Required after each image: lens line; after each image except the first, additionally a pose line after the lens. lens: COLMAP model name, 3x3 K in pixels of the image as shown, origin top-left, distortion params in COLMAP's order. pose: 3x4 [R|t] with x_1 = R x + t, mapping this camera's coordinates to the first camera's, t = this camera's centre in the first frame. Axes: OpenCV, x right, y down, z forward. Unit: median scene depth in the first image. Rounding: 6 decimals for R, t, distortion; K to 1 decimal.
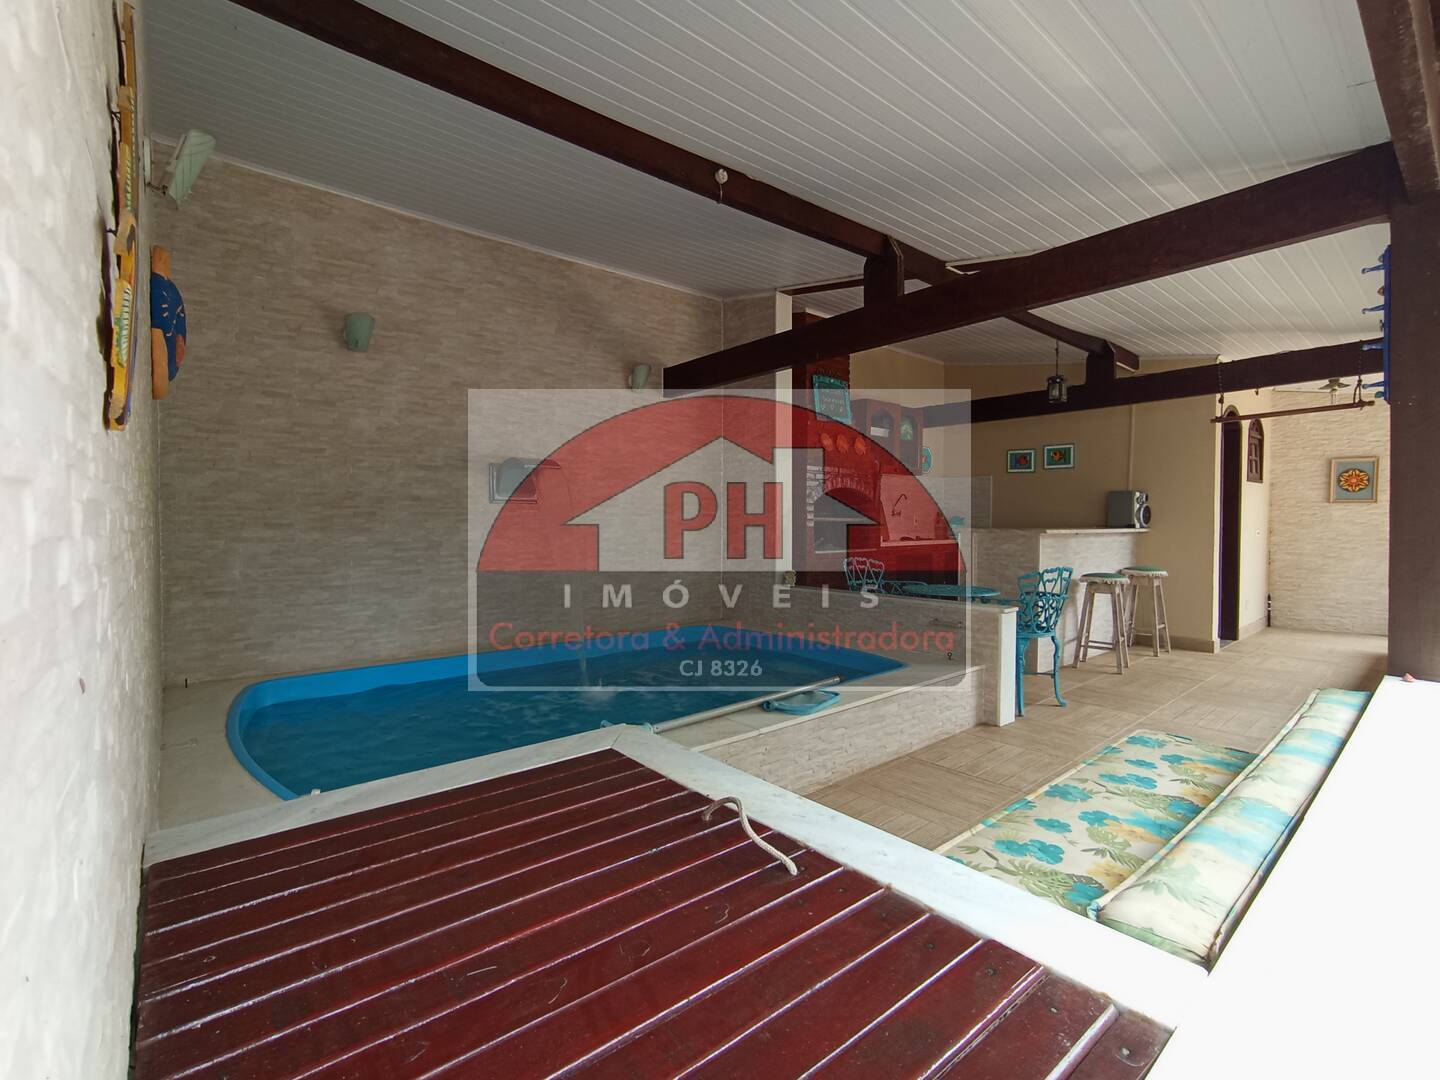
lens RADIAL K [[650.6, 0, 714.0], [0, 650.6, 539.2], [0, 0, 1]] dist [-0.017197, 0.009192]
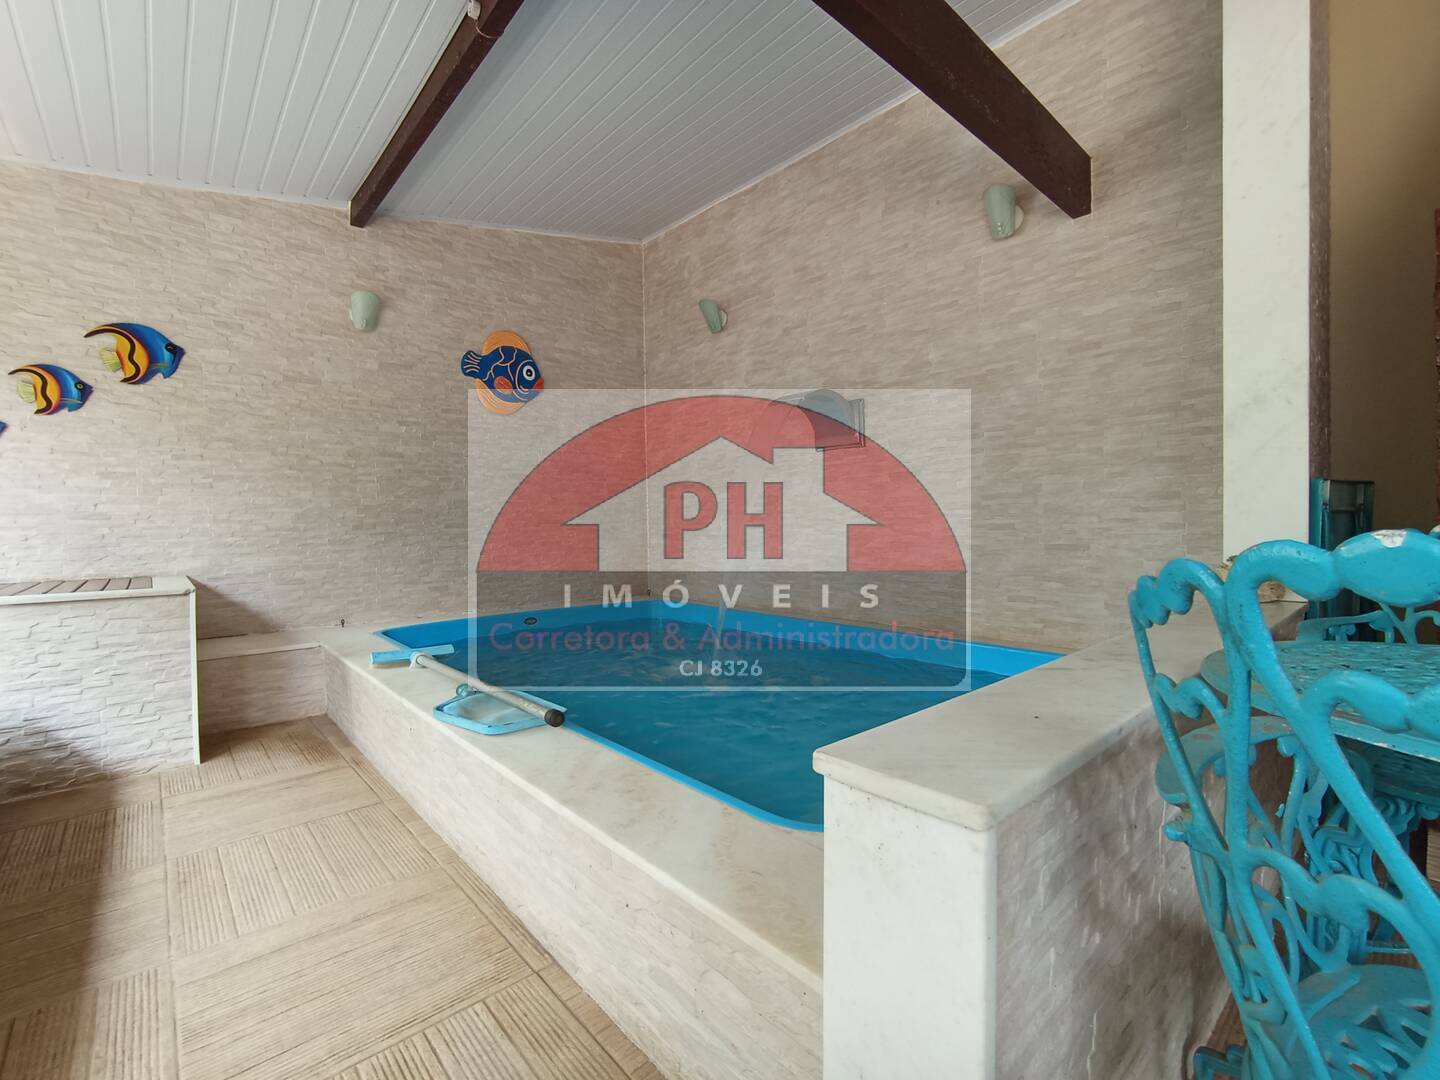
lens RADIAL K [[650.6, 0, 720.4], [0, 650.6, 536.1], [0, 0, 1]] dist [-0.017197, 0.009192]
pose [[0.022332, 0.030783, -0.999277, 0.550091], [-0.017404, 0.999386, 0.030397, 0.035949], [0.999599, 0.016712, 0.022854, 0.858060]]
